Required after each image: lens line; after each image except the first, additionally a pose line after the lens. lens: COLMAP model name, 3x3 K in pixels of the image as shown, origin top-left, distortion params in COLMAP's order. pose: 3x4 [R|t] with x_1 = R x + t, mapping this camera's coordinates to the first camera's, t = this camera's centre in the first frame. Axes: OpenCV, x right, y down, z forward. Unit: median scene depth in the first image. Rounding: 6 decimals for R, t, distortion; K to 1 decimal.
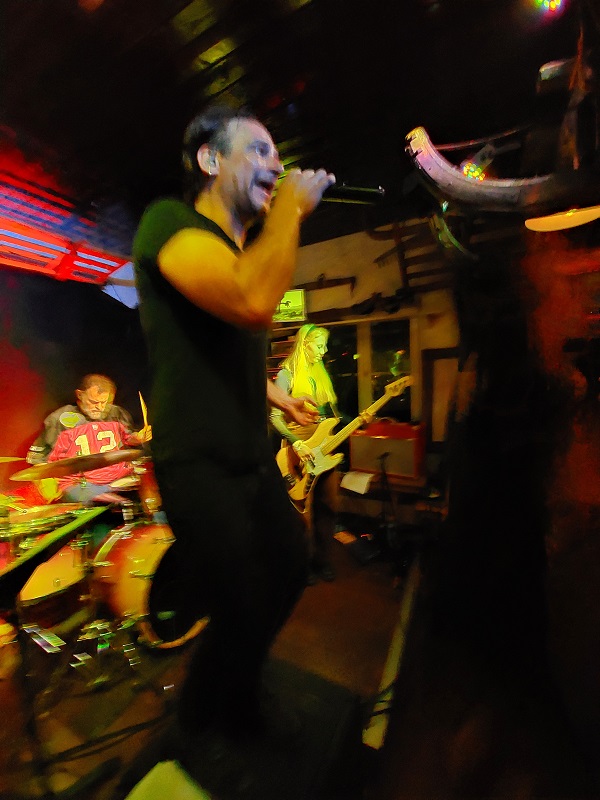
lens RADIAL K [[316.3, 0, 300.0], [0, 316.3, 400.0], [0, 0, 1]] dist [-0.012481, -0.000832]
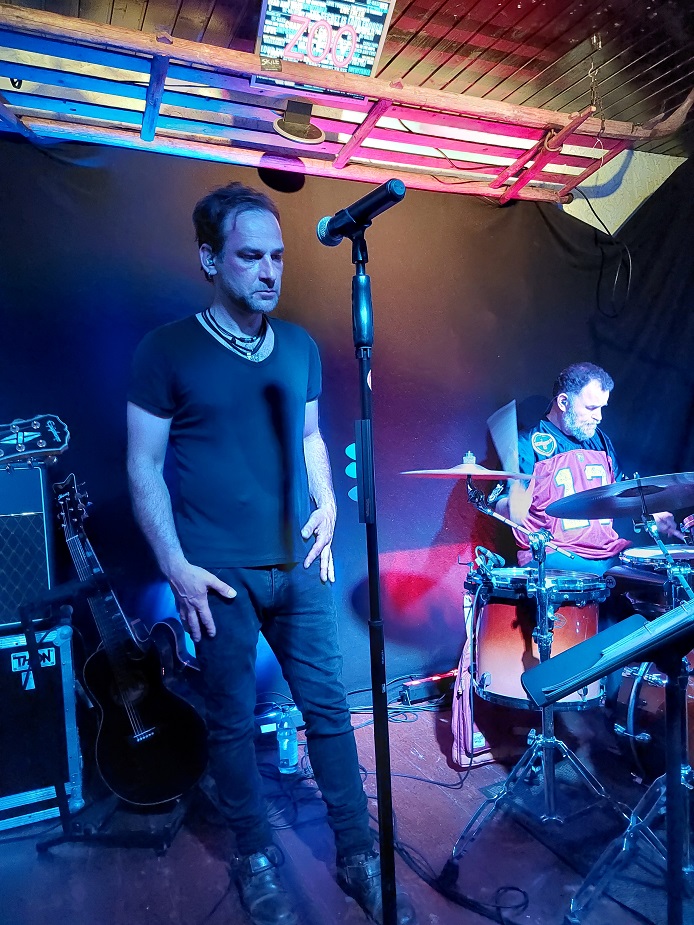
lens RADIAL K [[676.6, 0, 335.2], [0, 676.6, 469.2], [0, 0, 1]] dist [0.060145, -0.055110]
pose [[0.779880, 0.047856, -0.624097, -0.189158], [-0.034760, 0.998846, 0.033155, 0.072221], [0.624963, -0.004163, 0.780643, -0.176932]]
